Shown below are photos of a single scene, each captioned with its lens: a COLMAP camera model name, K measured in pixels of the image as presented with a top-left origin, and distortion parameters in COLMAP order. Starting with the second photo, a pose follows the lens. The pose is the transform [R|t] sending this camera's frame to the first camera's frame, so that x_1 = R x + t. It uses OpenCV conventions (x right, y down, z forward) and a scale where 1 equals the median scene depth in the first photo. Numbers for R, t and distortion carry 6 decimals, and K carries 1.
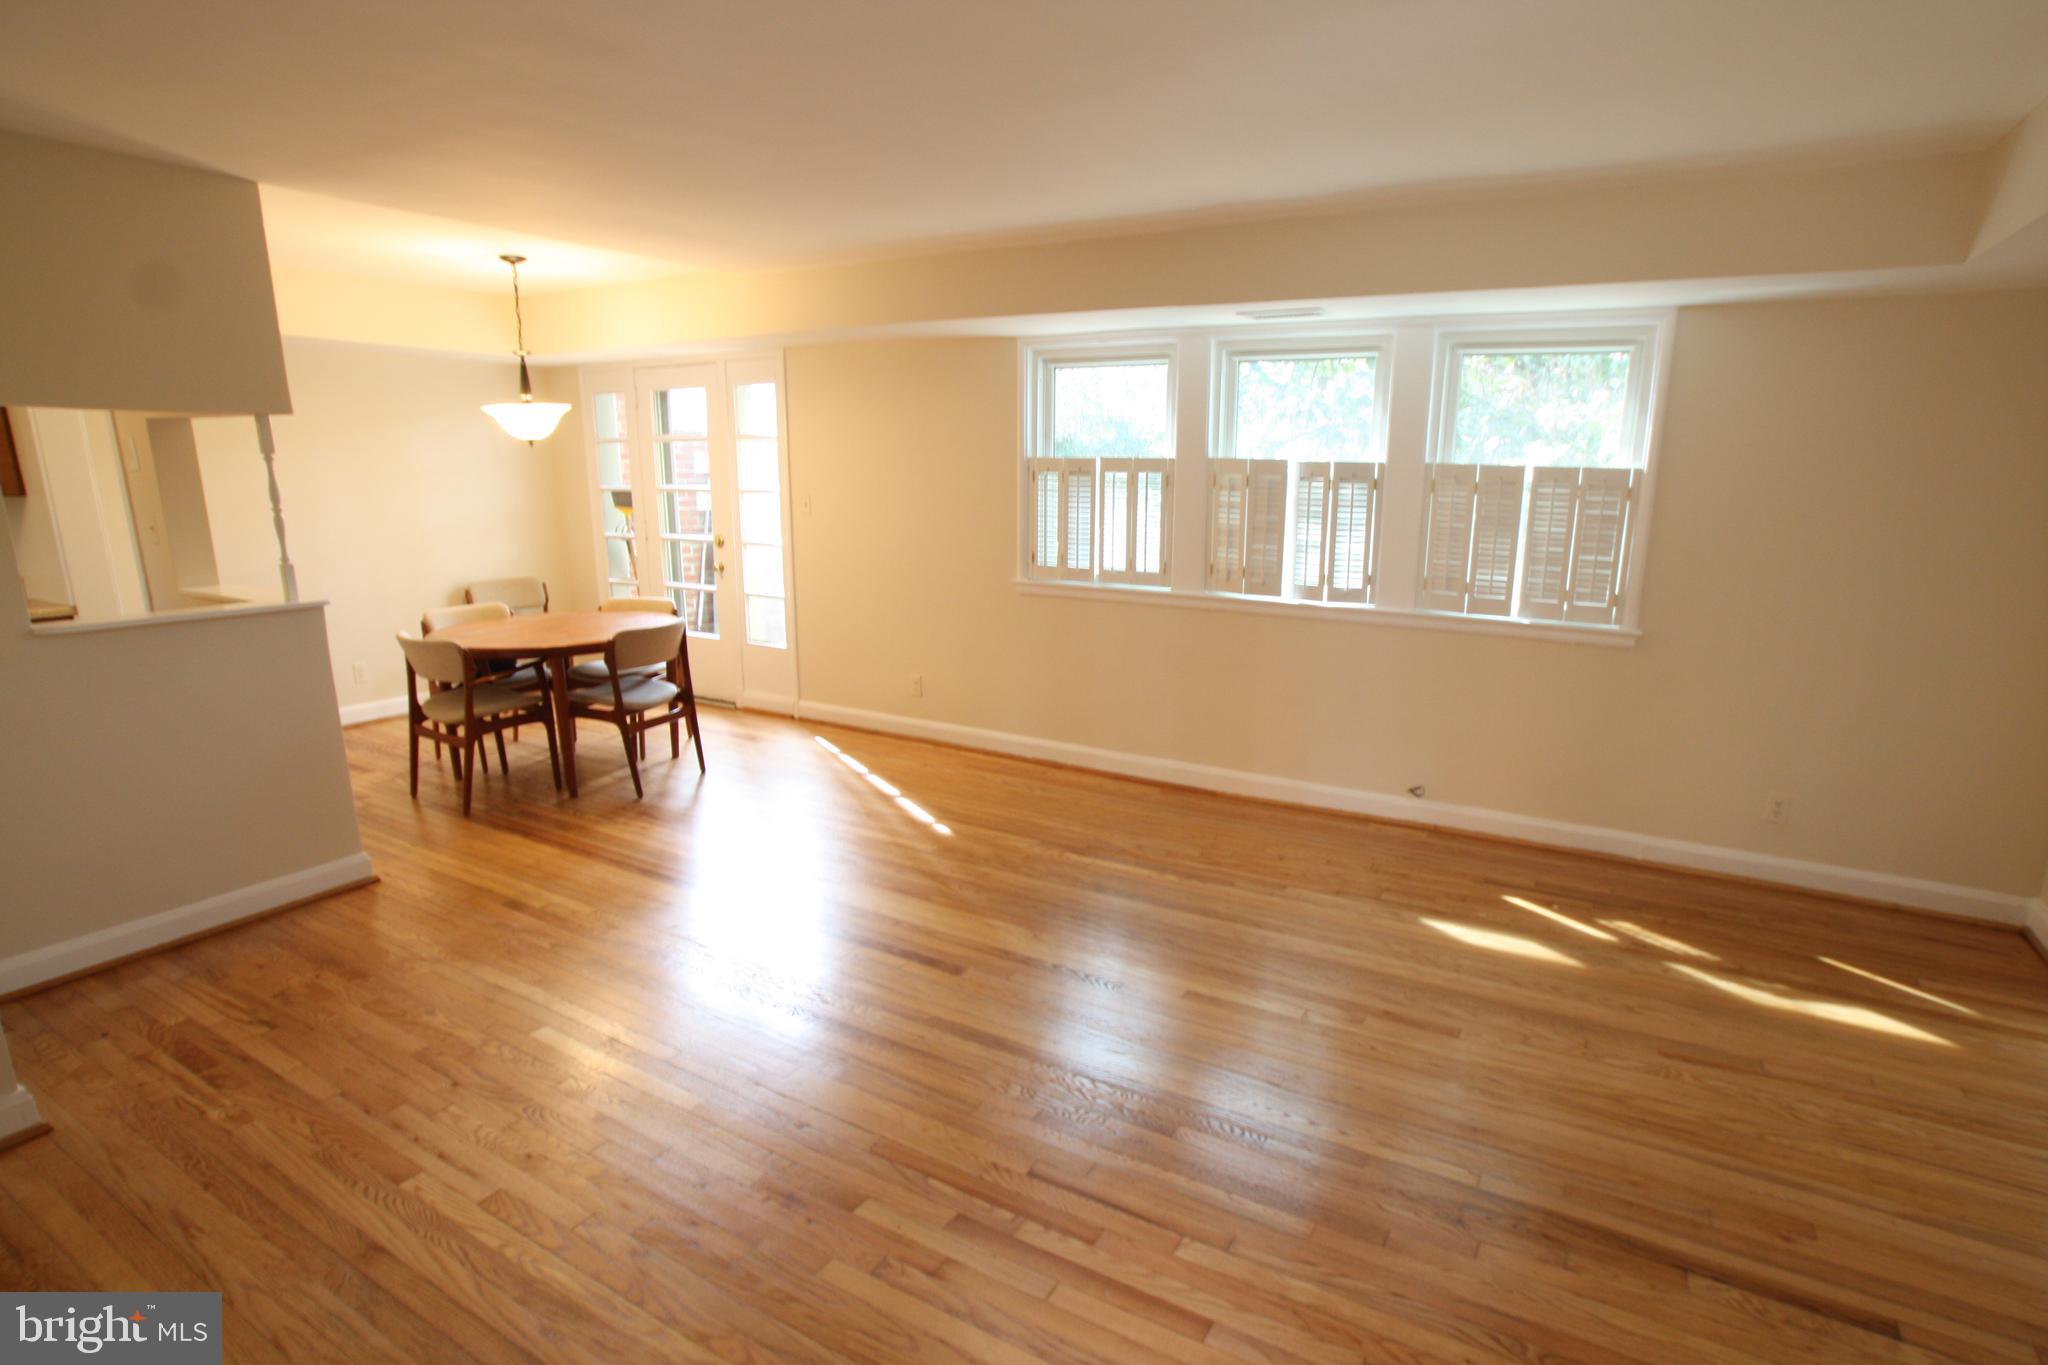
lens RADIAL K [[1039.8, 0, 1062.2], [0, 1039.8, 708.3], [0, 0, 1]] dist [-0.065200, 0.032135]
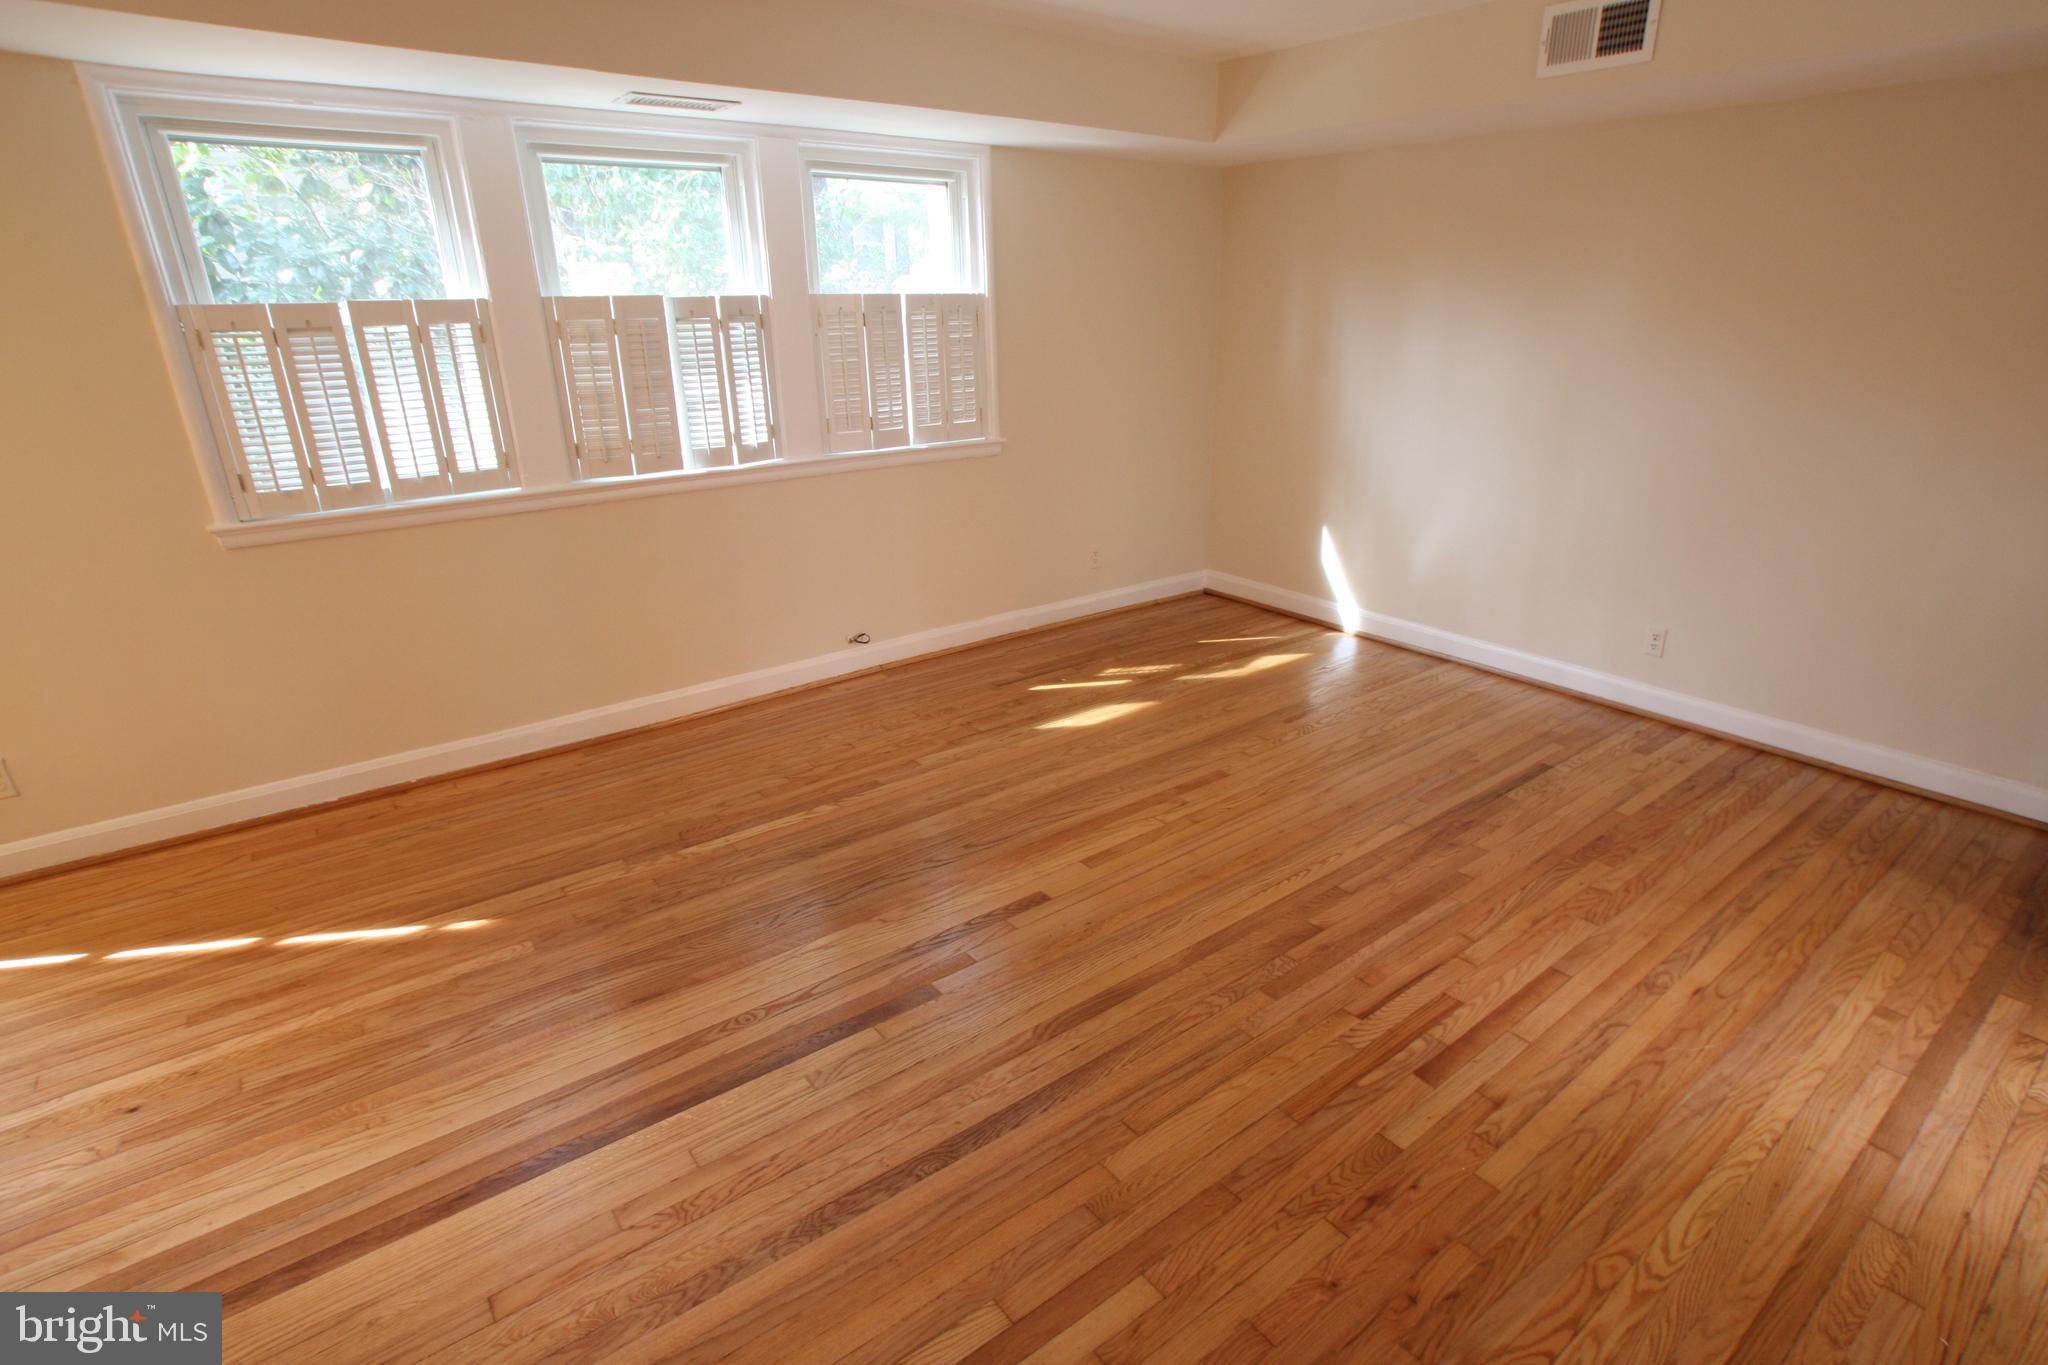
lens RADIAL K [[1039.8, 0, 1062.2], [0, 1039.8, 708.3], [0, 0, 1]] dist [-0.065200, 0.032135]
pose [[0.371269, -0.354355, 0.858250, -0.446148], [0.229613, 0.930645, 0.284917, -0.093485], [-0.899687, 0.091285, 0.426884, 0.394930]]
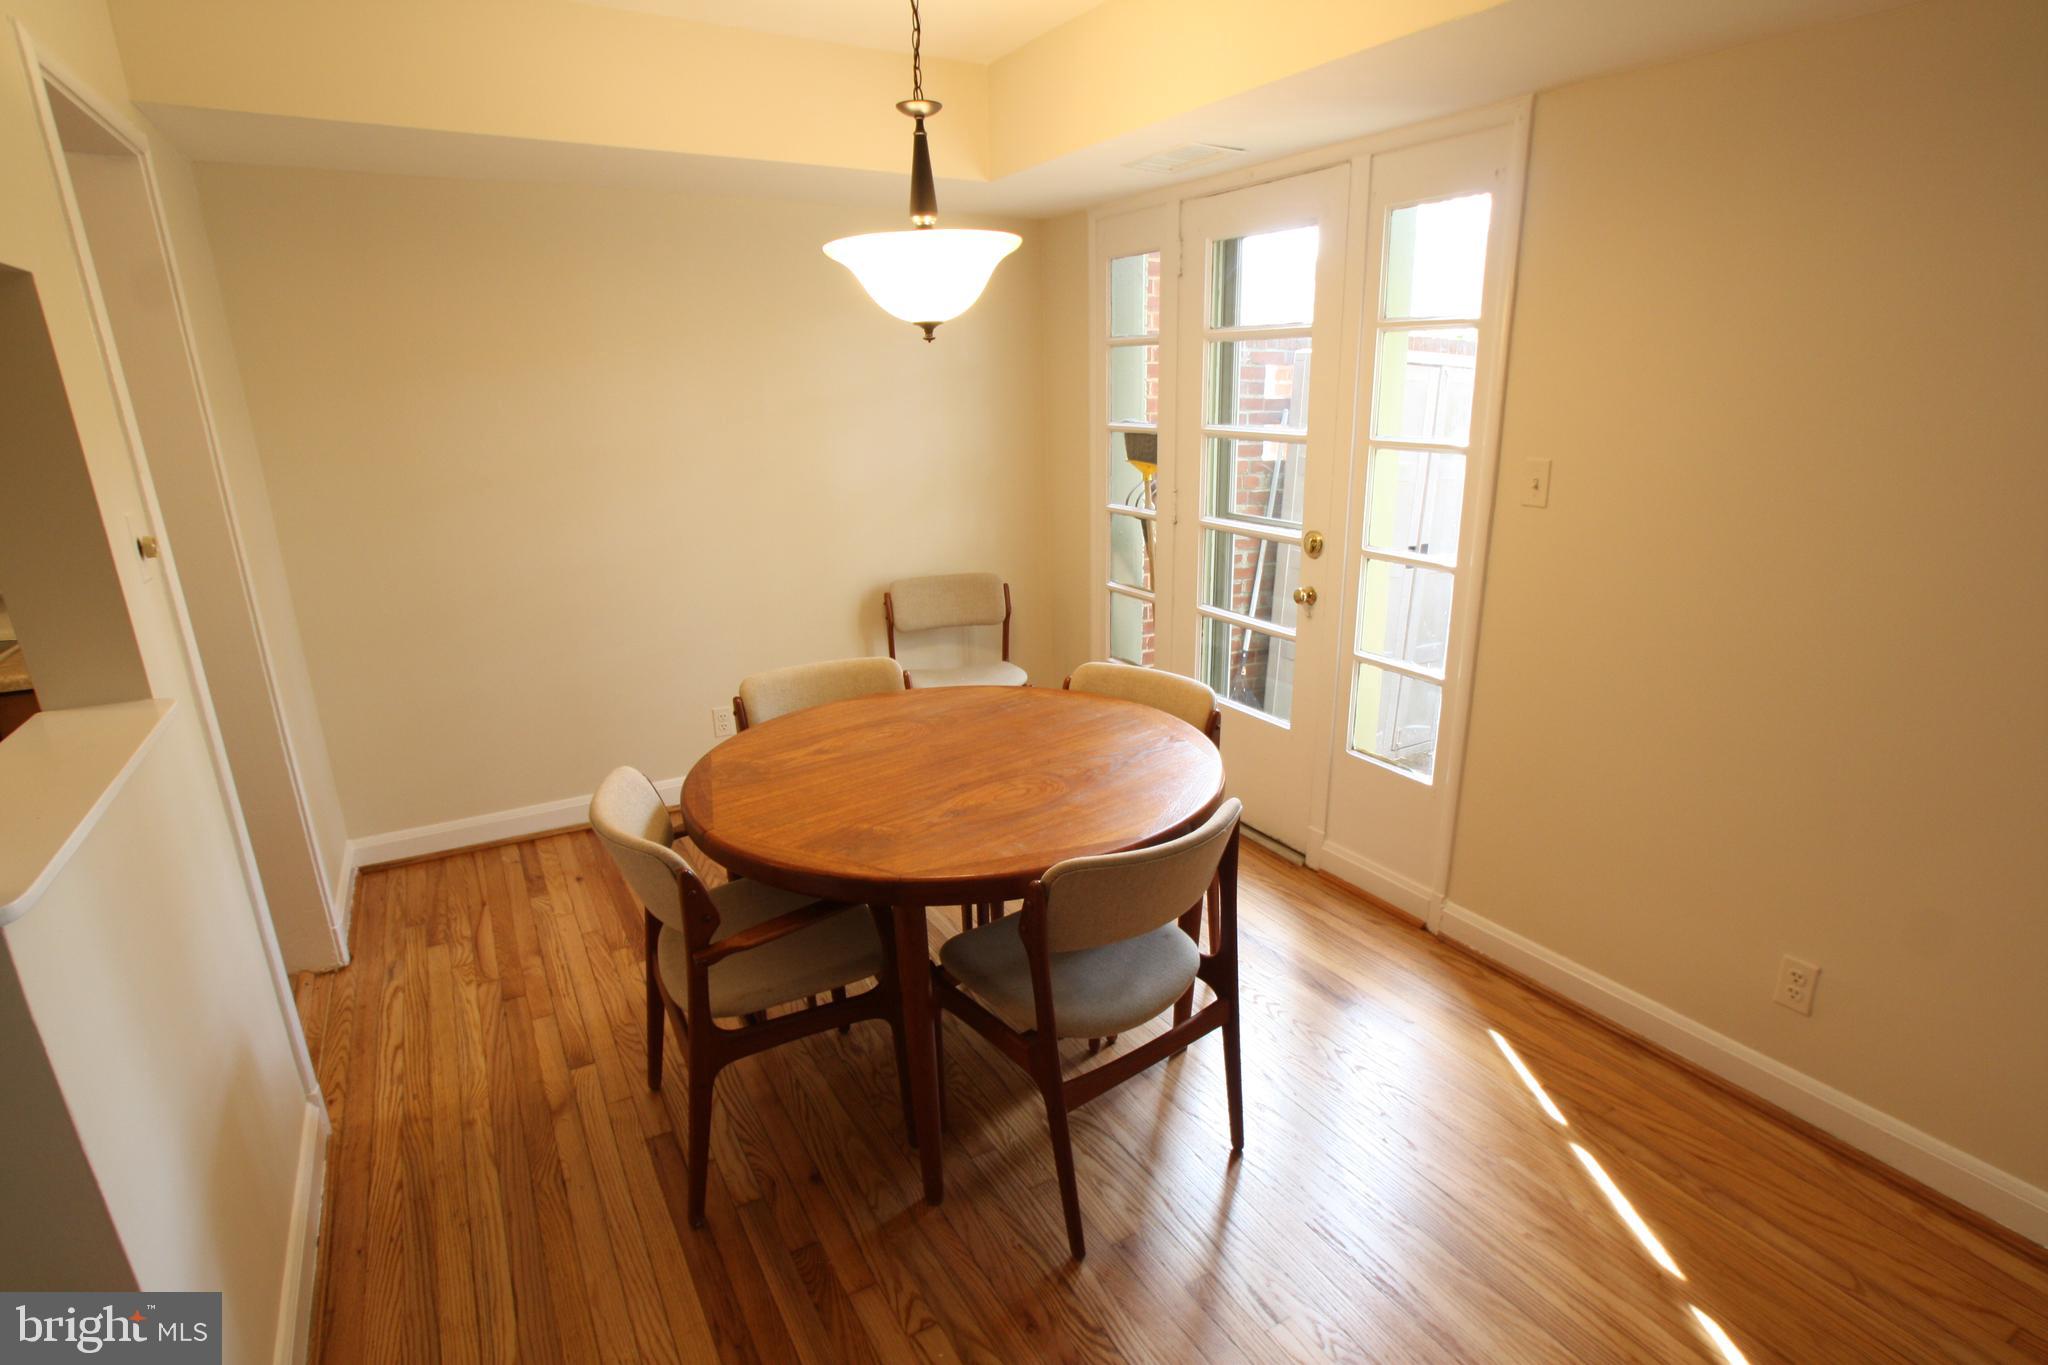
lens RADIAL K [[1039.8, 0, 1062.2], [0, 1039.8, 708.3], [0, 0, 1]] dist [-0.065200, 0.032135]
pose [[0.879737, 0.130033, -0.457334, -0.276246], [-0.097226, 0.990749, 0.094673, -0.163007], [0.465414, -0.038823, 0.884241, 0.692150]]
